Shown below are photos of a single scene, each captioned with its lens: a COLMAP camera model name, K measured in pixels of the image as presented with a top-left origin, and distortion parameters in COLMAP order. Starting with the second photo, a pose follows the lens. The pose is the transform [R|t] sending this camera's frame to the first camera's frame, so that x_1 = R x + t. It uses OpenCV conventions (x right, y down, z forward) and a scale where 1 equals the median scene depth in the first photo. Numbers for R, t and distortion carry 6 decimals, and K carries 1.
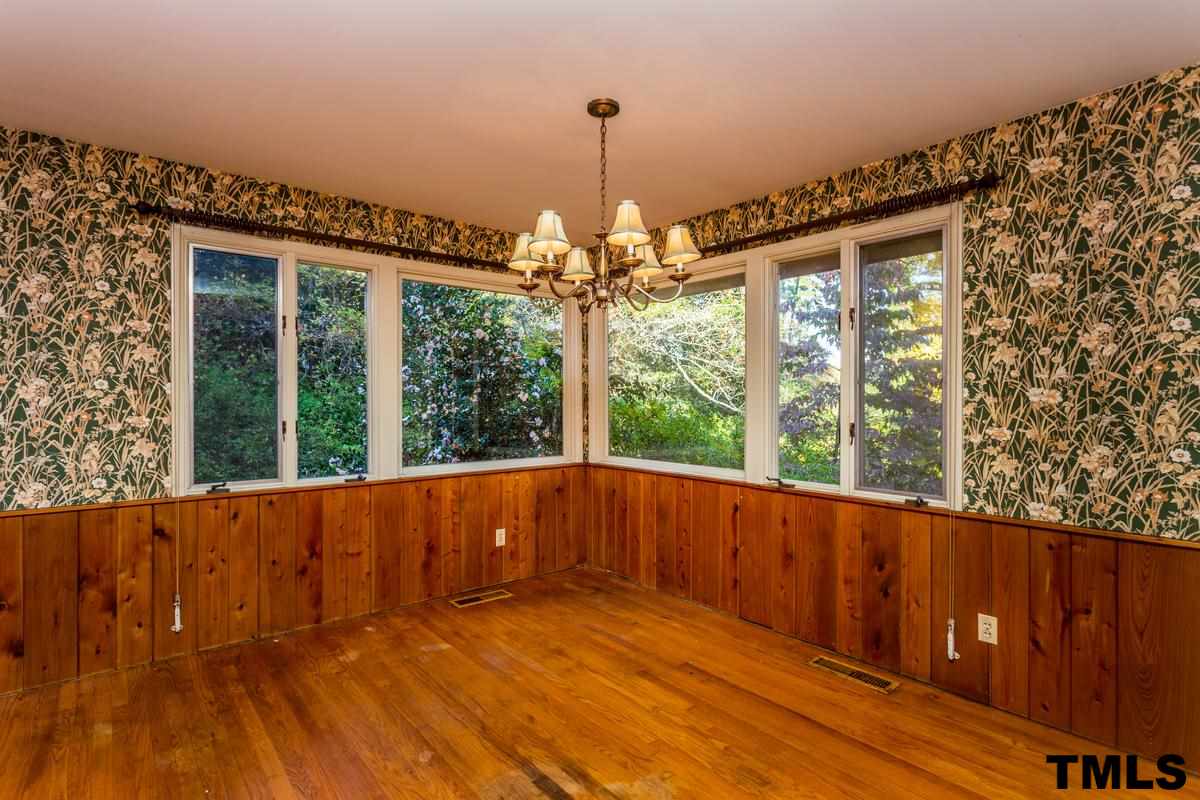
lens RADIAL K [[624.6, 0, 602.5], [0, 624.6, 396.3], [0, 0, 1]] dist [0.001184, 0.001283]
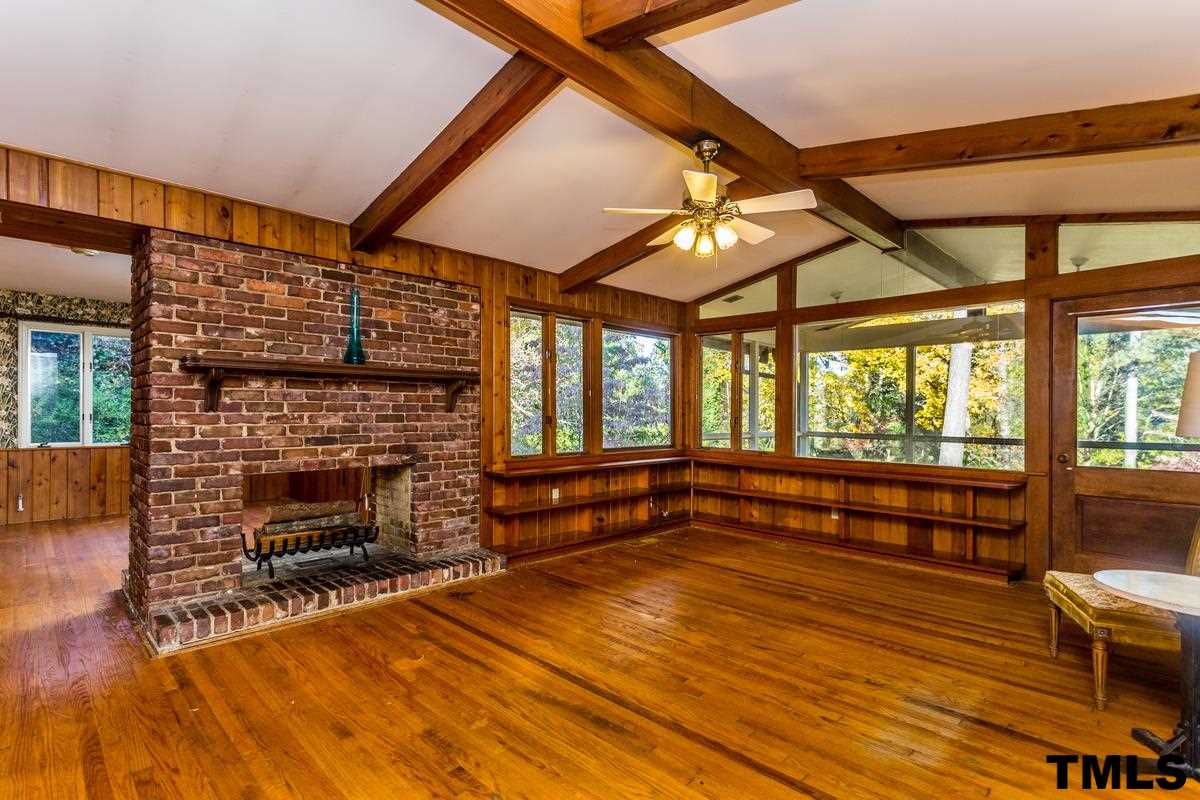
lens RADIAL K [[579.2, 0, 597.1], [0, 579.2, 409.1], [0, 0, 1]] dist [0.003860, -0.000559]
pose [[0.995337, 0.001947, 0.096434, 1.032316], [-0.001783, 0.999997, -0.001783, 0.026000], [-0.096437, 0.001602, 0.995338, -1.107215]]
